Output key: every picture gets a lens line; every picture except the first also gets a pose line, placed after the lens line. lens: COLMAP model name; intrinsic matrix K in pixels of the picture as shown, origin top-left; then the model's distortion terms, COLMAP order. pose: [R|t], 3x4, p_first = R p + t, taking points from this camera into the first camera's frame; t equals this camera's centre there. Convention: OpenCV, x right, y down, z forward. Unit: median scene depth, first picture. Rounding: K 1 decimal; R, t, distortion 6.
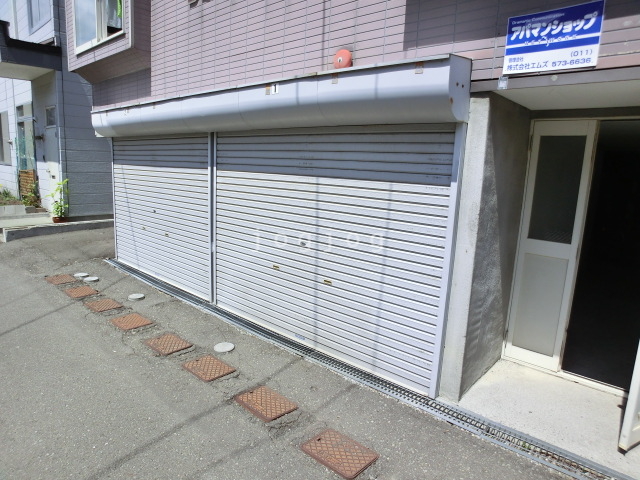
lens RADIAL K [[413.8, 0, 322.1], [0, 413.8, 238.2], [0, 0, 1]] dist [-0.091789, 0.050912]
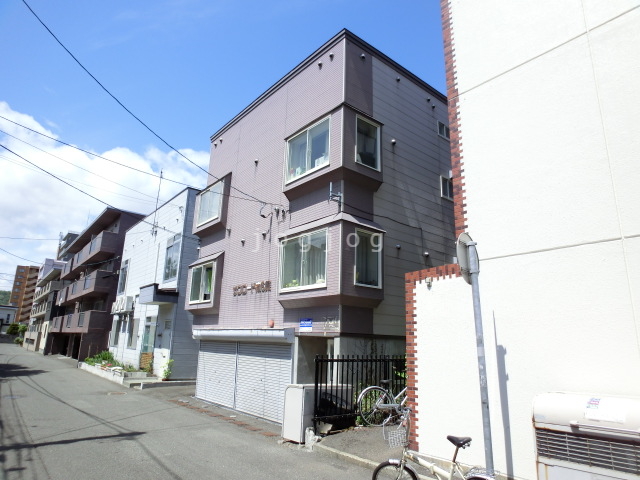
lens RADIAL K [[413.8, 0, 322.1], [0, 413.8, 238.2], [0, 0, 1]] dist [-0.091789, 0.050912]
pose [[0.989690, -0.049606, -0.134358, 1.113462], [-0.010956, 0.909133, -0.416362, 0.407532], [0.142803, 0.413541, 0.899217, -2.703557]]
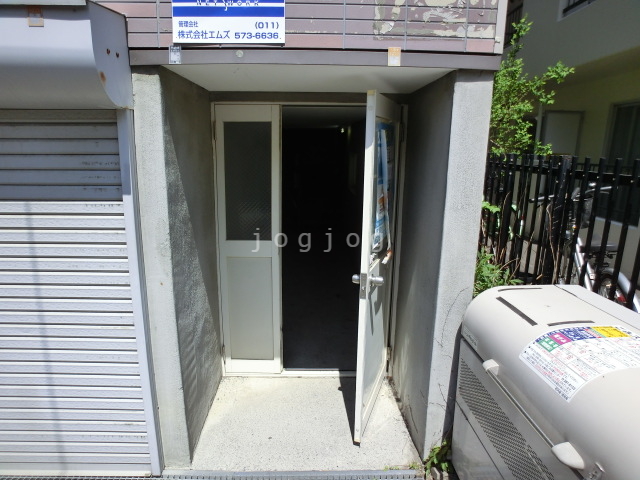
lens RADIAL K [[413.8, 0, 322.1], [0, 413.8, 238.2], [0, 0, 1]] dist [-0.091789, 0.050912]
pose [[0.727116, -0.183069, 0.661656, 0.086374], [0.140151, 0.983076, 0.117984, -0.093989], [-0.672057, 0.006943, 0.740467, 0.246080]]
